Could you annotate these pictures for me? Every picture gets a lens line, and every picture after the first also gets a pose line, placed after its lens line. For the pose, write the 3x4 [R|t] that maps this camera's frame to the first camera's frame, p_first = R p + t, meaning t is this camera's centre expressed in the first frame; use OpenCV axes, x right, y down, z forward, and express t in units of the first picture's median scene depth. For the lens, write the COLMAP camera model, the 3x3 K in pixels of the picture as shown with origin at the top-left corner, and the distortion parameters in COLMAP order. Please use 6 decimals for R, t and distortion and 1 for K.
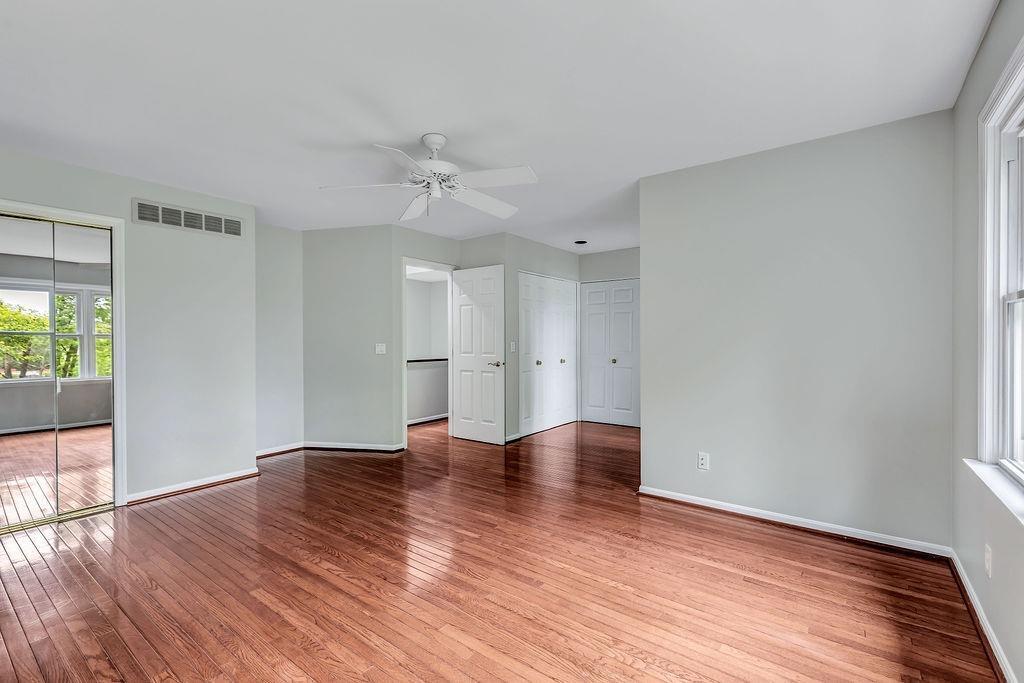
lens RADIAL K [[460.5, 0, 509.5], [0, 460.5, 342.9], [0, 0, 1]] dist [-0.009035, 0.001421]
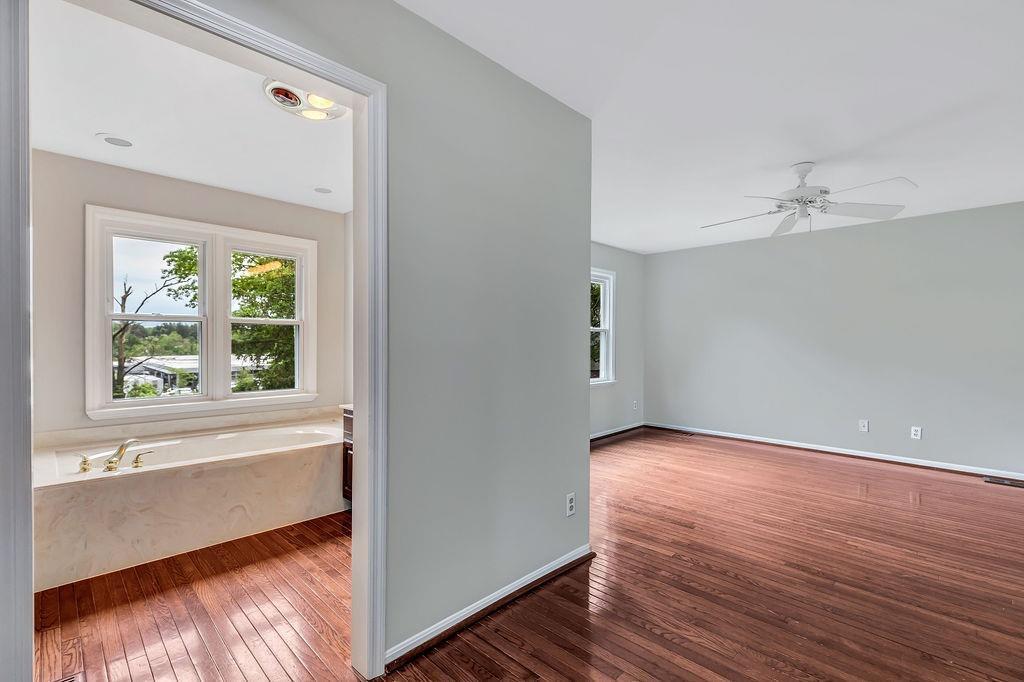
lens RADIAL K [[460.5, 0, 504.5], [0, 460.5, 340.9], [0, 0, 1]] dist [-0.009035, 0.001421]
pose [[-0.990937, 0.001561, 0.134317, 0.352674], [0.002283, 0.999984, 0.005219, -0.014898], [-0.134307, 0.005478, -0.990925, 1.901130]]
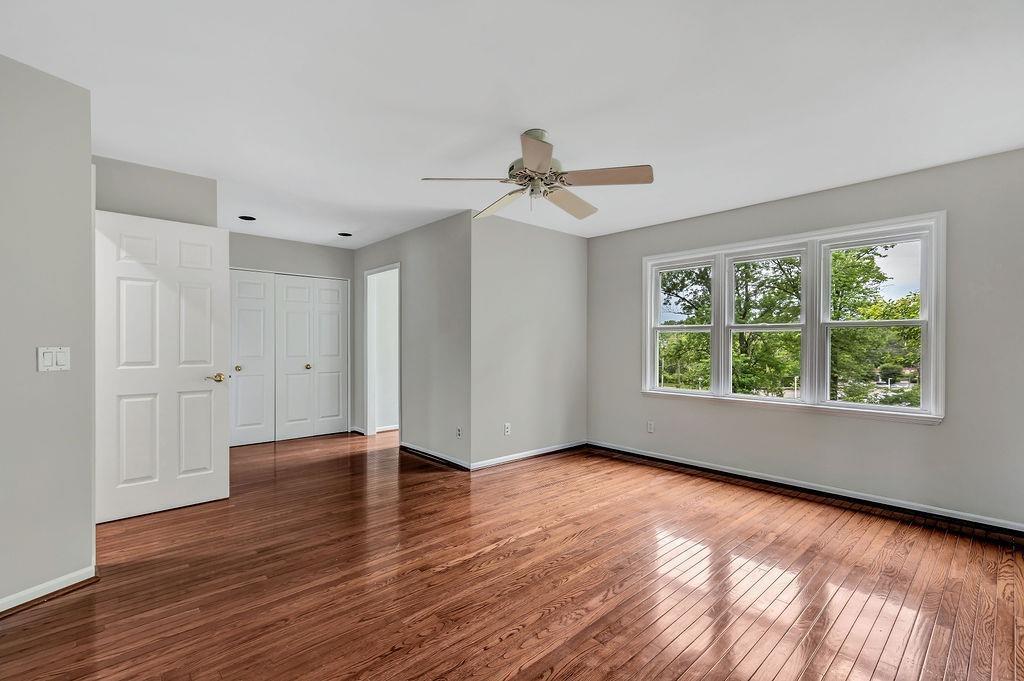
lens RADIAL K [[460.5, 0, 501.9], [0, 460.5, 346.3], [0, 0, 1]] dist [-0.009035, 0.001421]
pose [[0.177609, -0.000924, 0.984101, -0.963166], [0.003131, 0.999995, 0.000374, 0.002103], [-0.984096, 0.003015, 0.177611, 0.767456]]
